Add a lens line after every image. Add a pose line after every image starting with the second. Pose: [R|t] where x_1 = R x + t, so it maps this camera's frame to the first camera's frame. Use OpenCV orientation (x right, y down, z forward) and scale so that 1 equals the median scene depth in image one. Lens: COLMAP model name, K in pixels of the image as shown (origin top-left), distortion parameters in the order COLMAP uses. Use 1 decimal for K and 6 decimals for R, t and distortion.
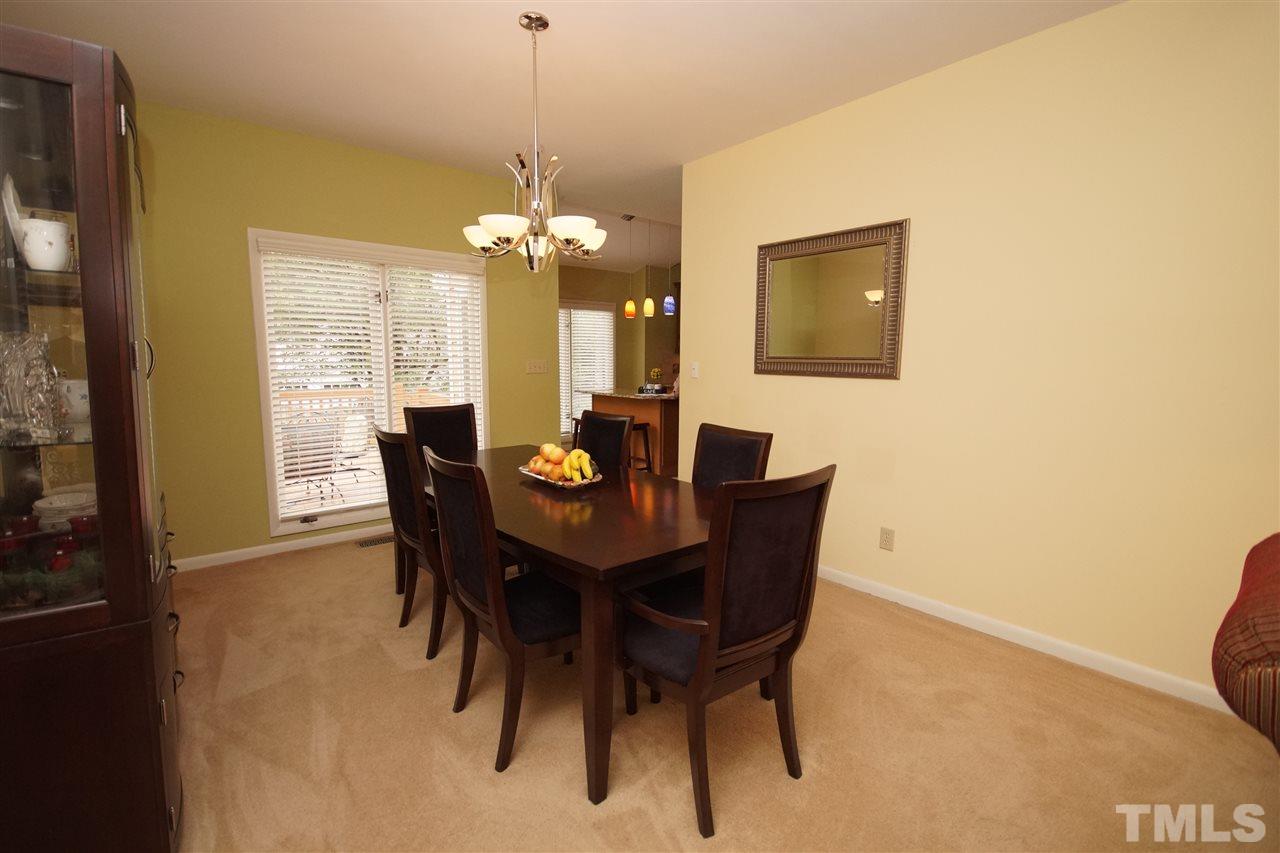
lens RADIAL K [[572.2, 0, 635.3], [0, 572.2, 424.0], [0, 0, 1]] dist [-0.000307, -0.001336]
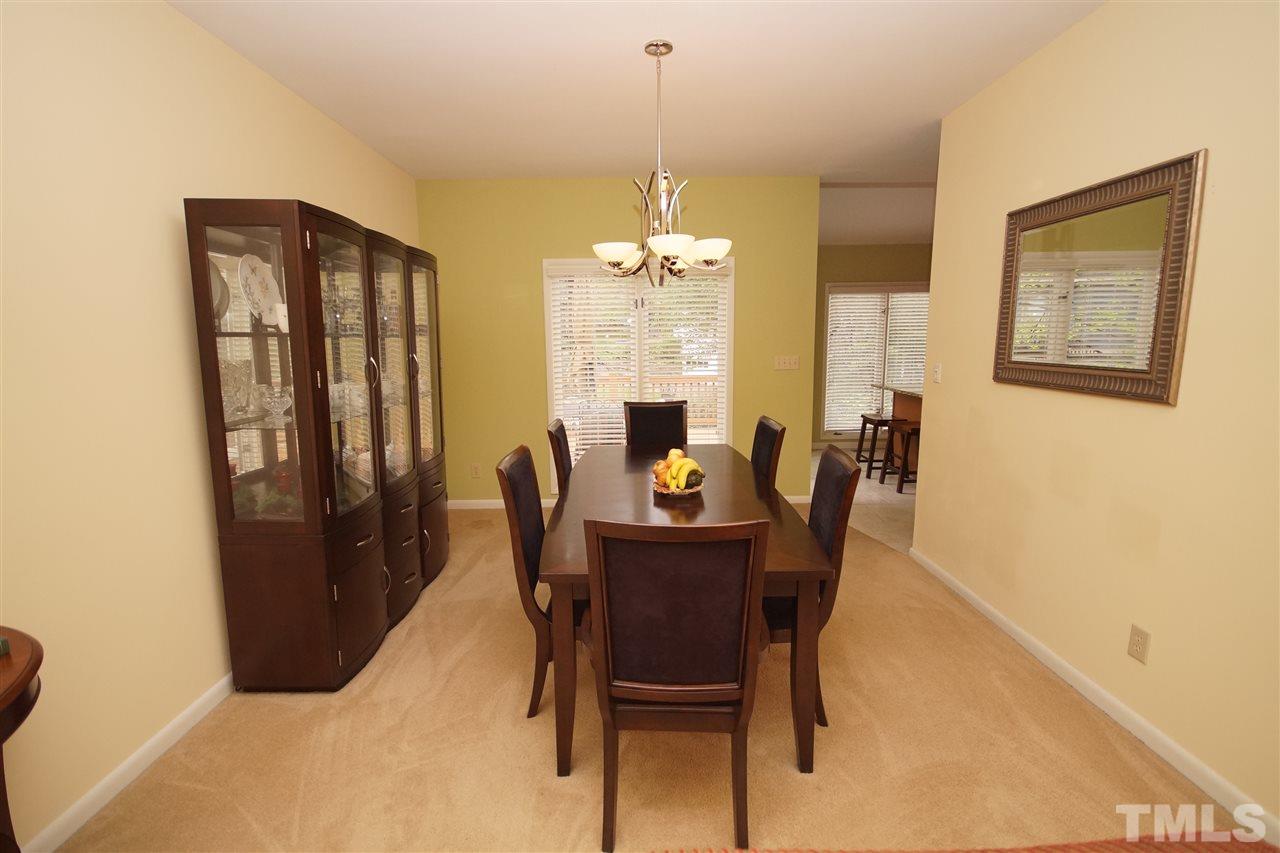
lens RADIAL K [[572.2, 0, 635.3], [0, 572.2, 424.0], [0, 0, 1]] dist [-0.000307, -0.001336]
pose [[0.774842, 0.079952, -0.627078, 0.384709], [-0.056748, 0.996762, 0.056966, -0.057488], [0.629602, -0.008555, 0.776871, 0.118886]]
